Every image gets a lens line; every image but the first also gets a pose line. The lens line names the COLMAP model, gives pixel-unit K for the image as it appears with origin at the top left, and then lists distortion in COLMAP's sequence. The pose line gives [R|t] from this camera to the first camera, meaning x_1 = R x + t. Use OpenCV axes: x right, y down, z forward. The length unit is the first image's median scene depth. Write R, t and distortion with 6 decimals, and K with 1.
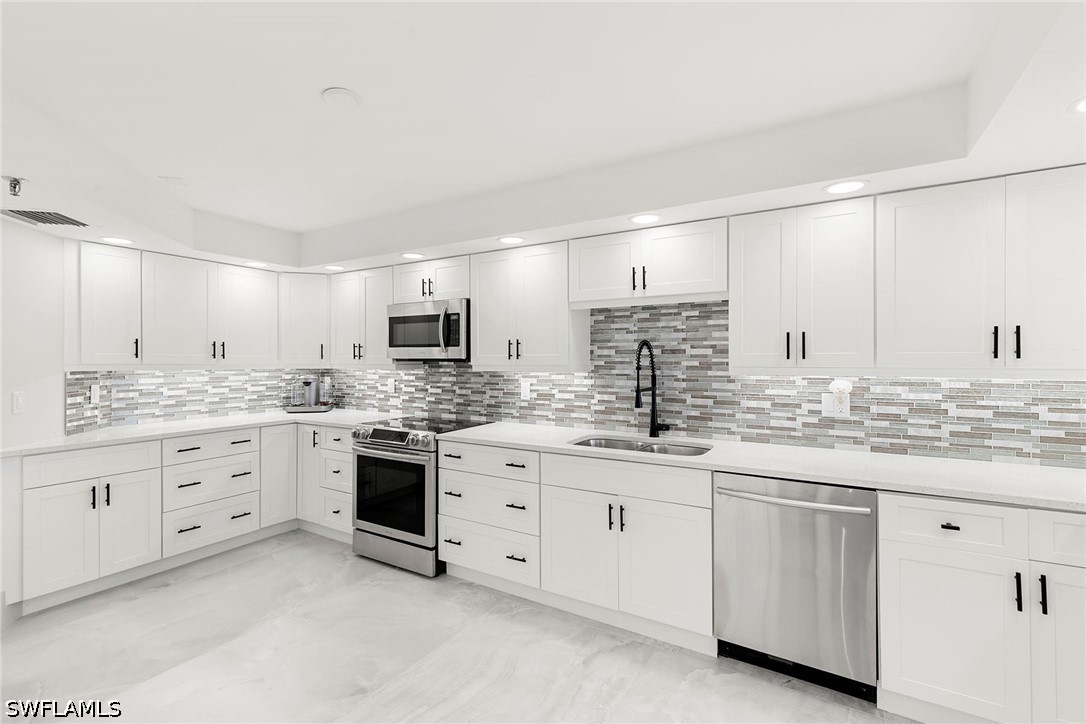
lens RADIAL K [[484.4, 0, 543.9], [0, 484.4, 359.6], [0, 0, 1]] dist [0.011263, -0.004516]
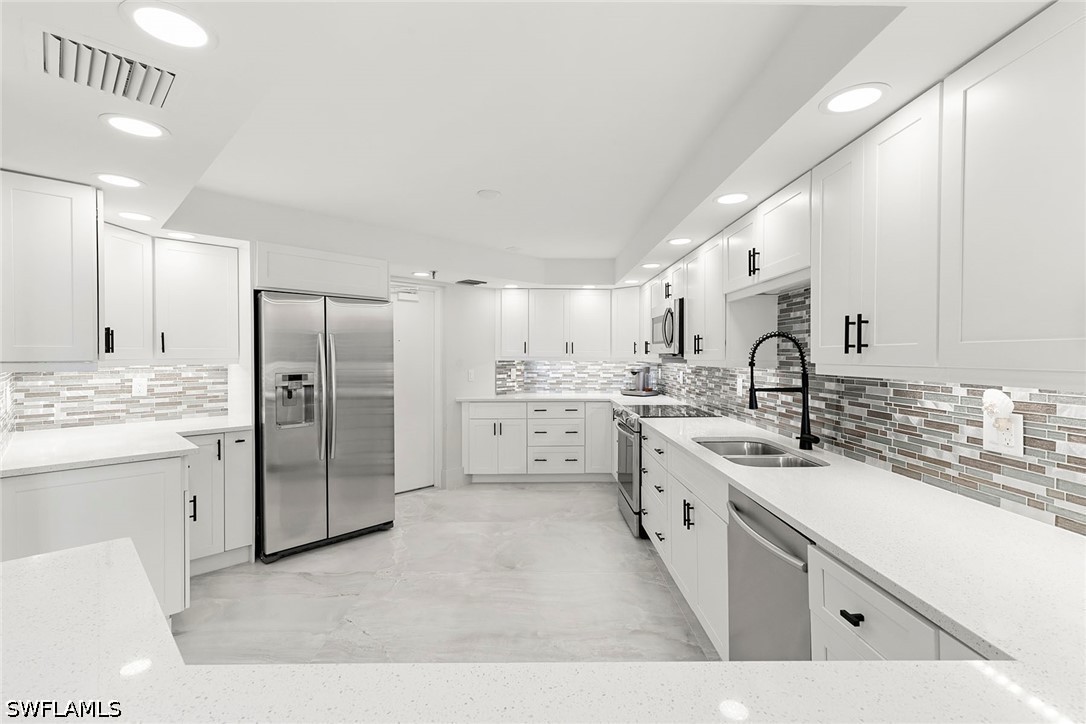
lens RADIAL K [[484.4, 0, 543.9], [0, 484.4, 359.6], [0, 0, 1]] dist [0.011263, -0.004516]
pose [[0.521799, 0.009996, -0.853010, 0.655356], [-0.001584, 0.999941, 0.010749, 0.000730], [0.853067, -0.004258, 0.521784, 0.186241]]
